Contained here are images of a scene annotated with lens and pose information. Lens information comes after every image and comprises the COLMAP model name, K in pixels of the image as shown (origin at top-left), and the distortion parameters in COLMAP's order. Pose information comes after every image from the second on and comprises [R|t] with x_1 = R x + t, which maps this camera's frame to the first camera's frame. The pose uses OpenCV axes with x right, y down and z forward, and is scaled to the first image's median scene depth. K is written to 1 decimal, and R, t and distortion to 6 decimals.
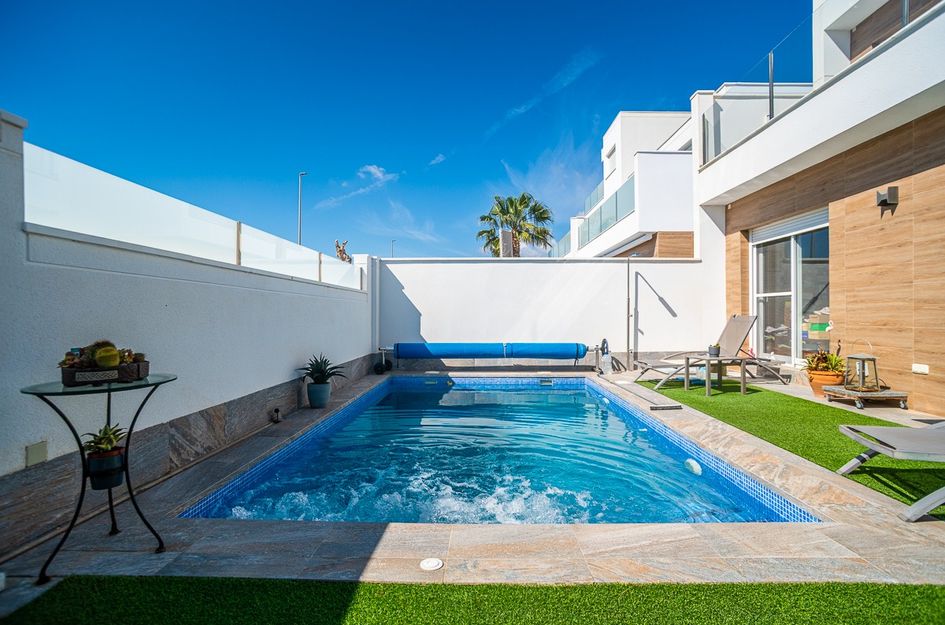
lens RADIAL K [[461.6, 0, 472.5], [0, 461.6, 312.5], [0, 0, 1]] dist [-0.072236, 0.036466]
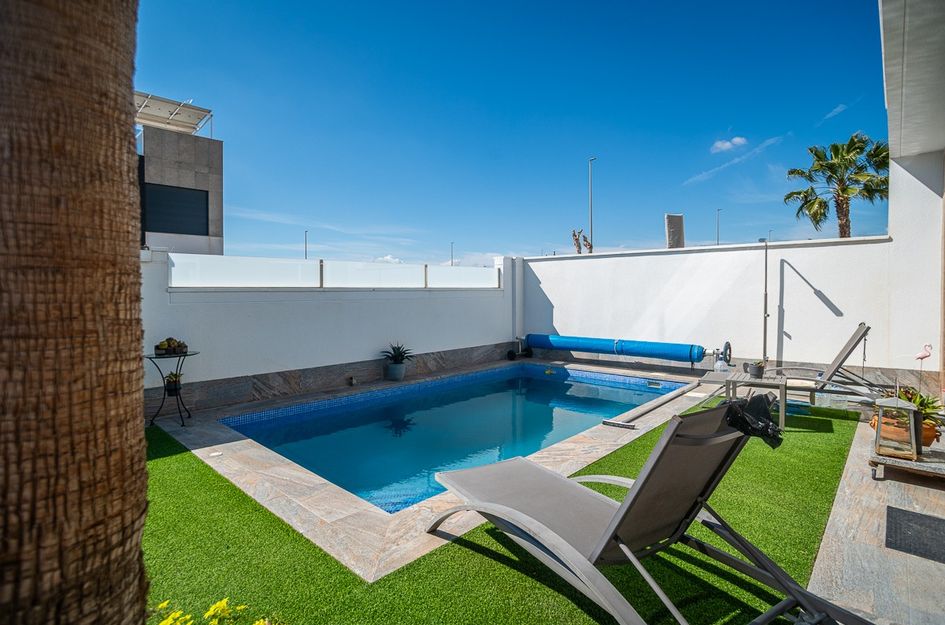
lens RADIAL K [[476.8, 0, 474.2], [0, 476.8, 295.3], [0, 0, 1]] dist [-0.050184, 0.000357]
pose [[0.746594, 0.001742, -0.665278, 0.645998], [0.009679, 0.999862, 0.013481, -0.056056], [0.665210, -0.016504, 0.746474, 0.058456]]
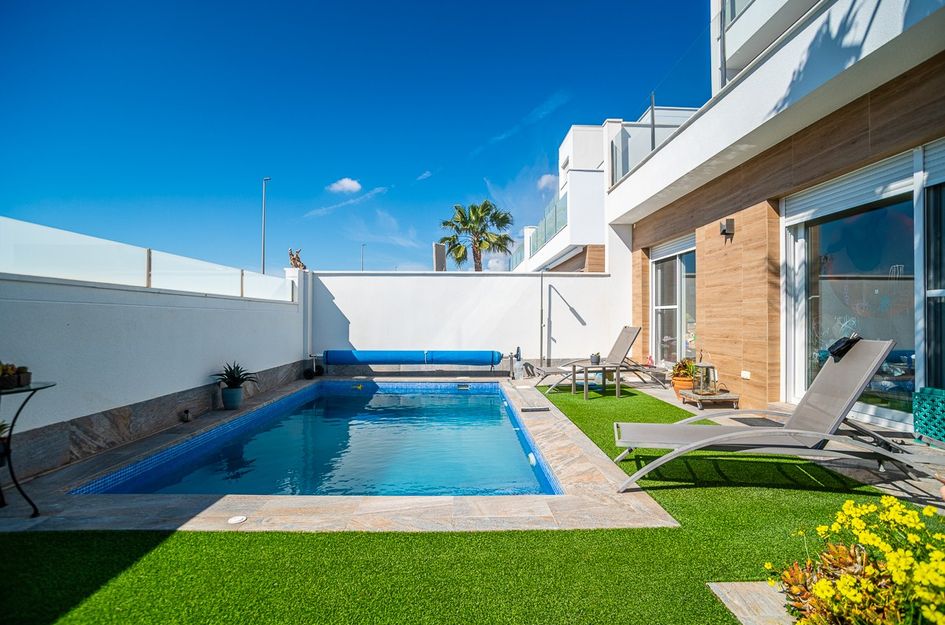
lens RADIAL K [[465.2, 0, 472.5], [0, 465.2, 312.5], [0, 0, 1]] dist [-0.070492, 0.035794]
pose [[0.999010, 0.003783, 0.044328, 0.163752], [-0.003483, 0.999971, -0.006841, -0.020094], [-0.044352, 0.006680, 0.998994, -0.120907]]
